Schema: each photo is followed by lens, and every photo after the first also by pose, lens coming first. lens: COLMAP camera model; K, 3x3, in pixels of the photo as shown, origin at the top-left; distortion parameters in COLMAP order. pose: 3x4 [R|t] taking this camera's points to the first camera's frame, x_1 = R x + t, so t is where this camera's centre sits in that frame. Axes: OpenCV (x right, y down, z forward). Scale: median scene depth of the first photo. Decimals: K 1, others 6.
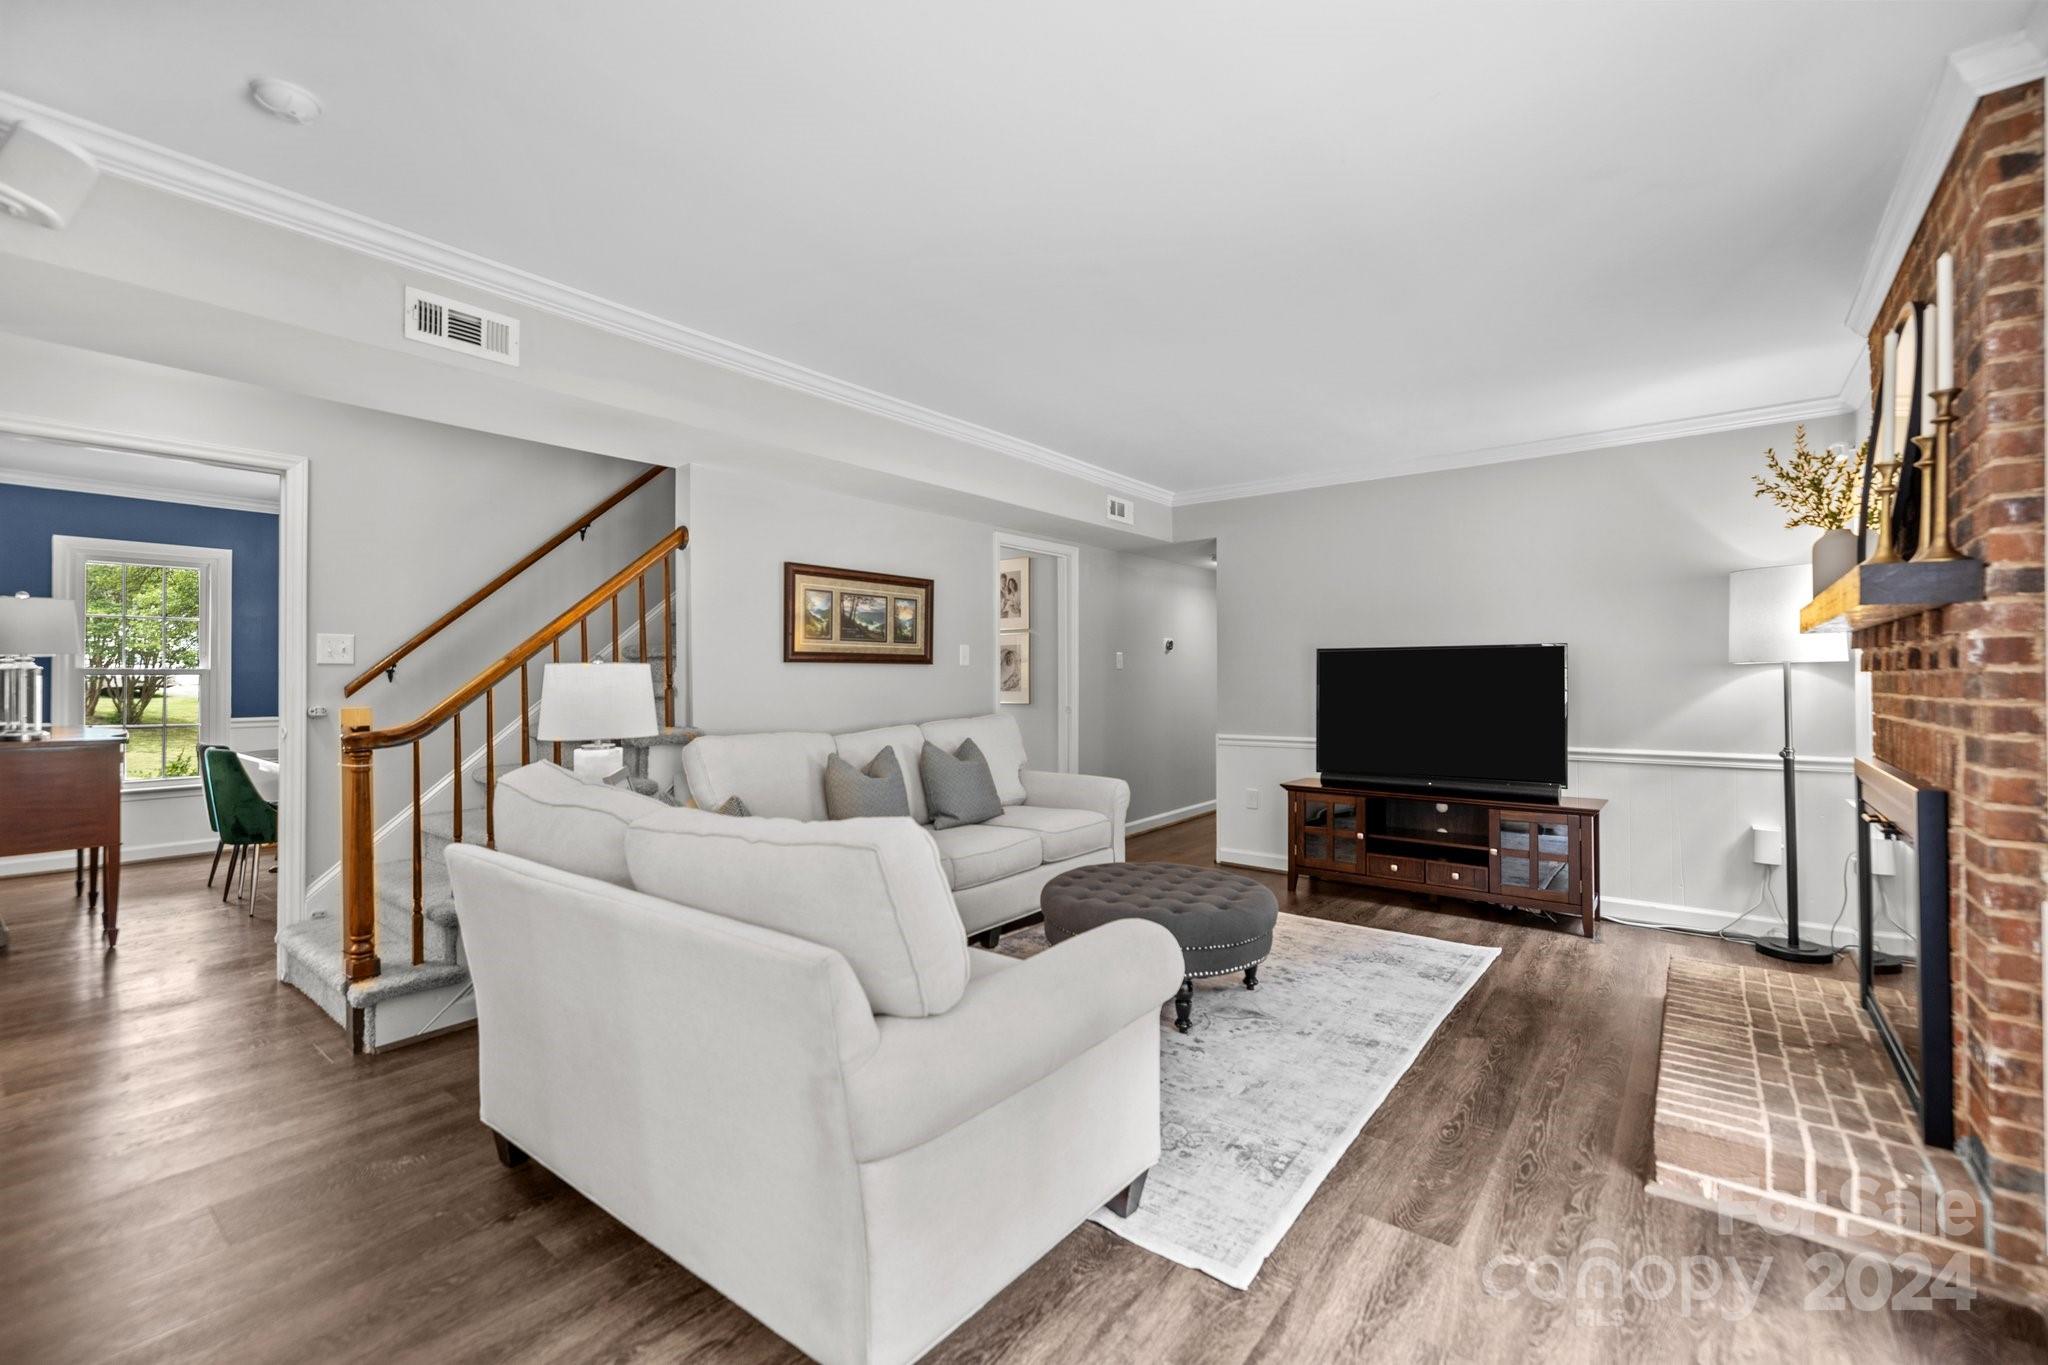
lens RADIAL K [[868.8, 0, 1016.7], [0, 868.8, 673.3], [0, 0, 1]] dist [0.001479, 0.000049]
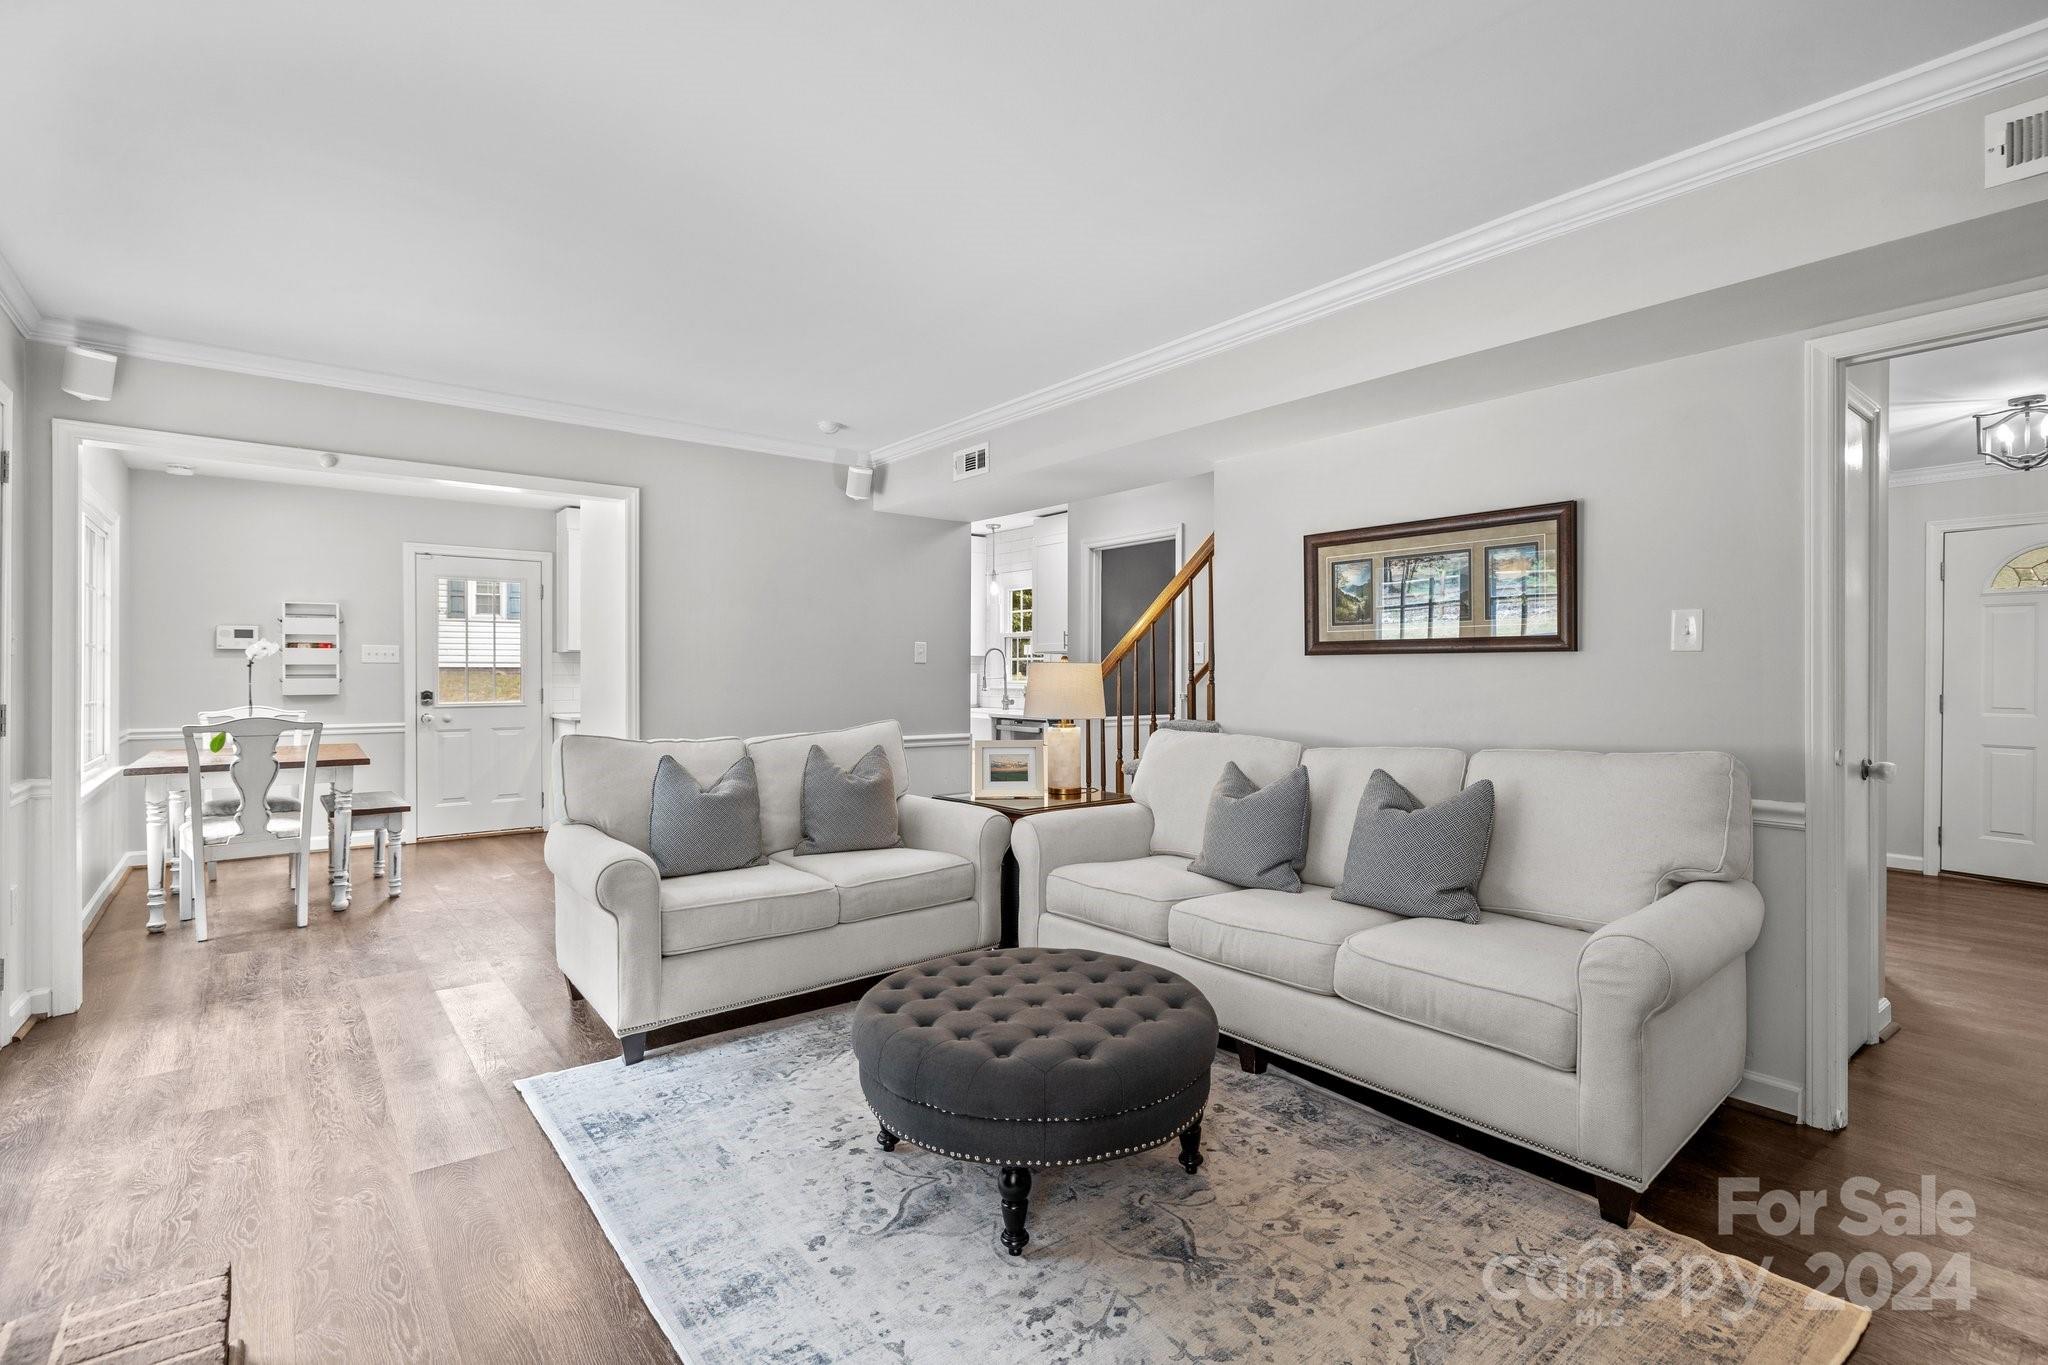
lens RADIAL K [[935.1, 0, 1011.8], [0, 935.1, 682.9], [0, 0, 1]] dist [-0.012180, -0.000095]
pose [[-0.230139, 0.010866, -0.973097, 0.966672], [0.001981, 0.999941, 0.010697, 0.005254], [0.973156, 0.000534, -0.230147, 1.321051]]
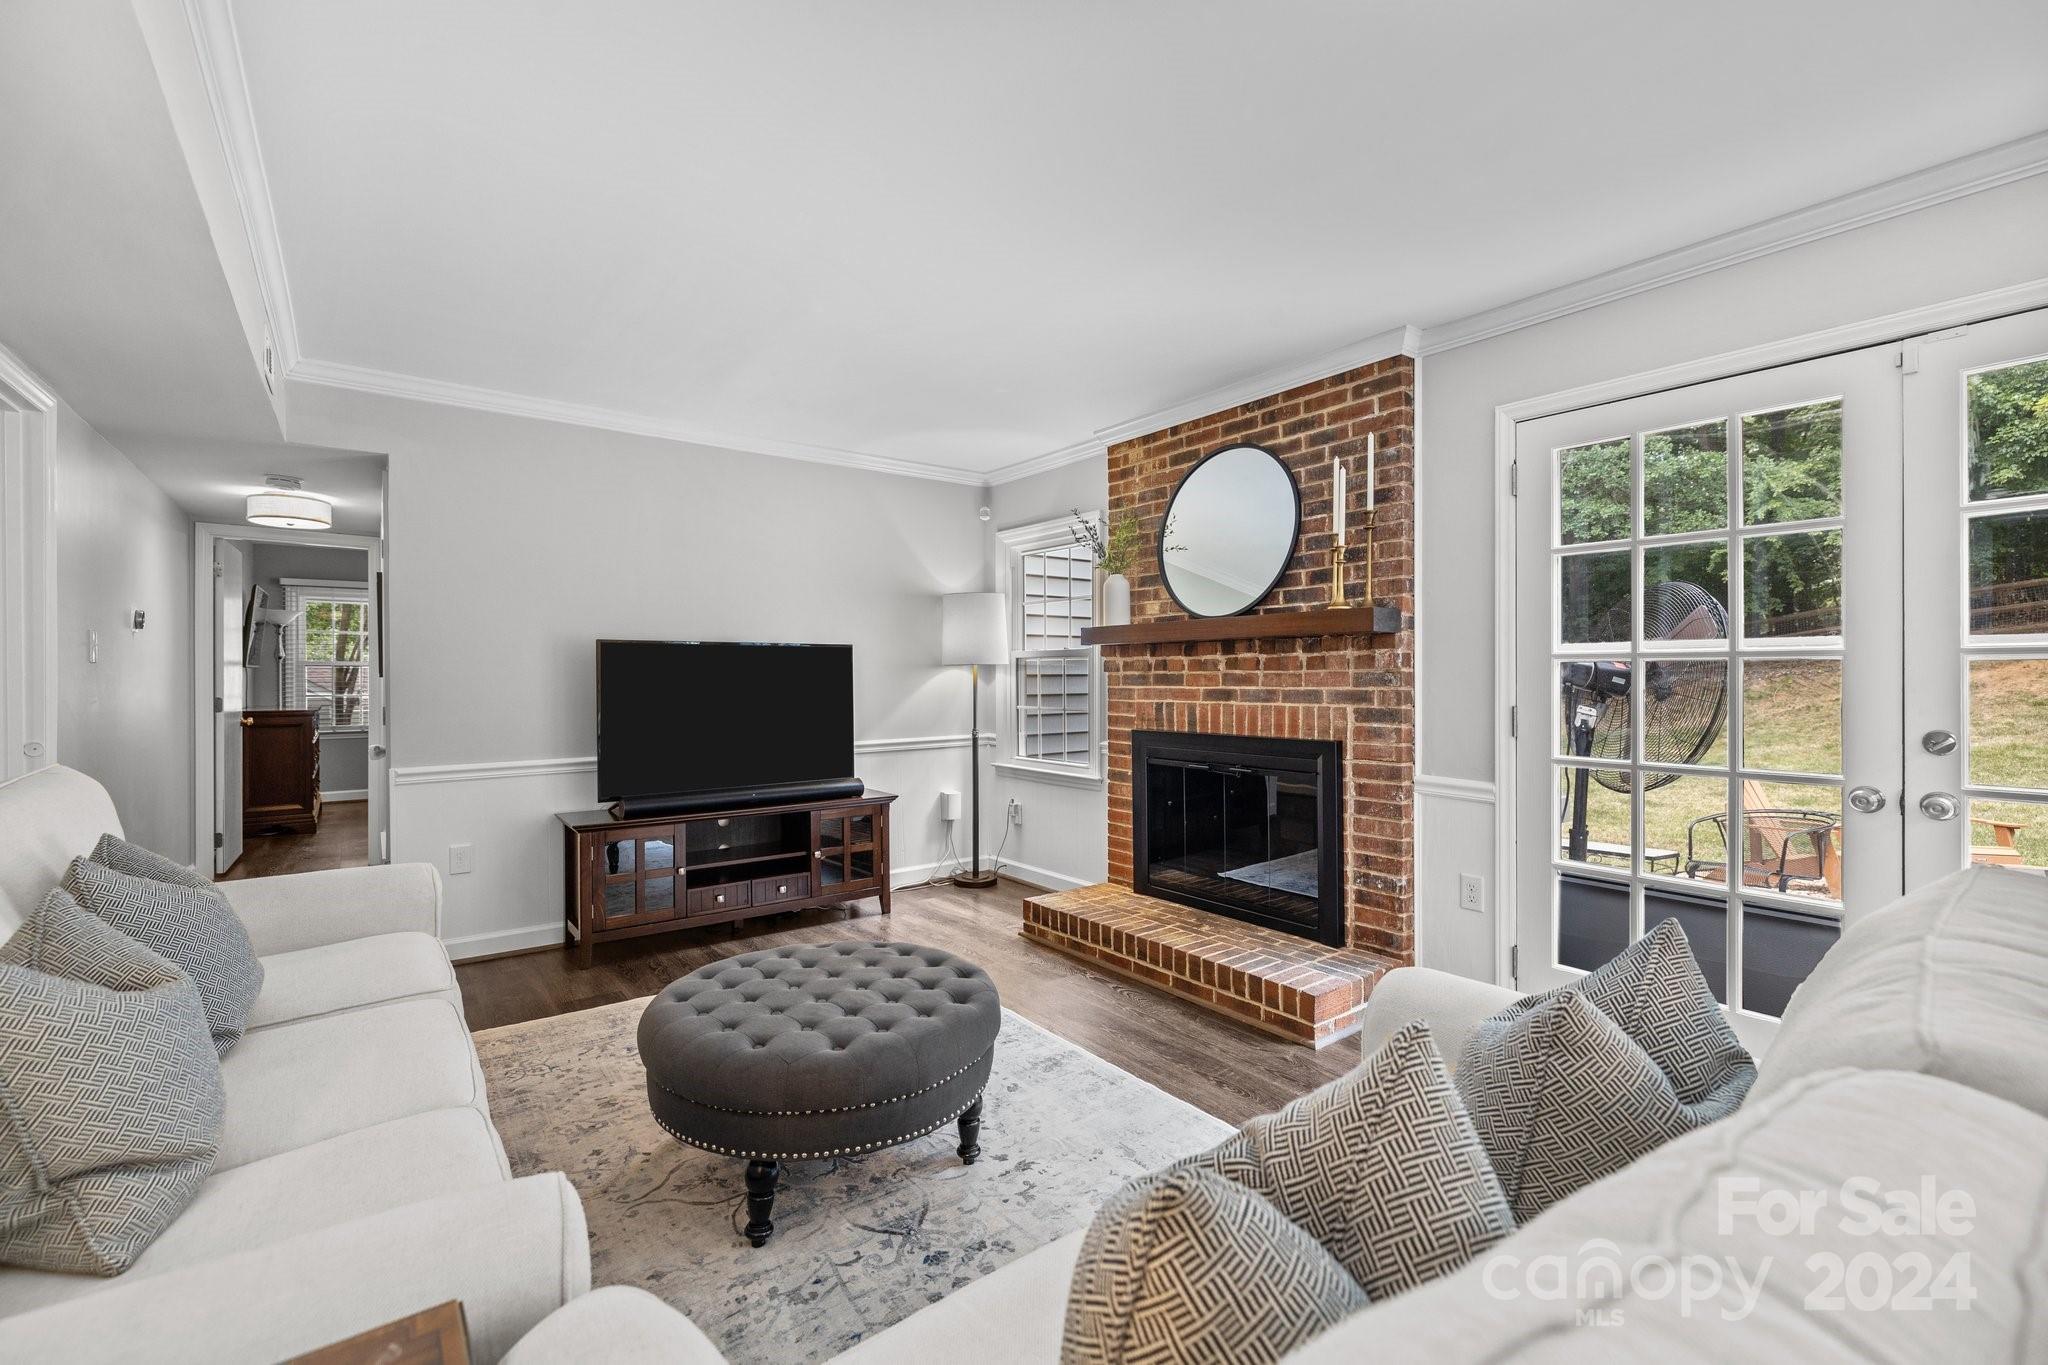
lens RADIAL K [[868.8, 0, 1018.8], [0, 868.8, 676.7], [0, 0, 1]] dist [0.001479, 0.000049]
pose [[0.254131, -0.003100, 0.967165, -0.511884], [-0.000267, 0.999995, 0.003275, 0.002339], [-0.967170, -0.001090, 0.254128, 0.788927]]
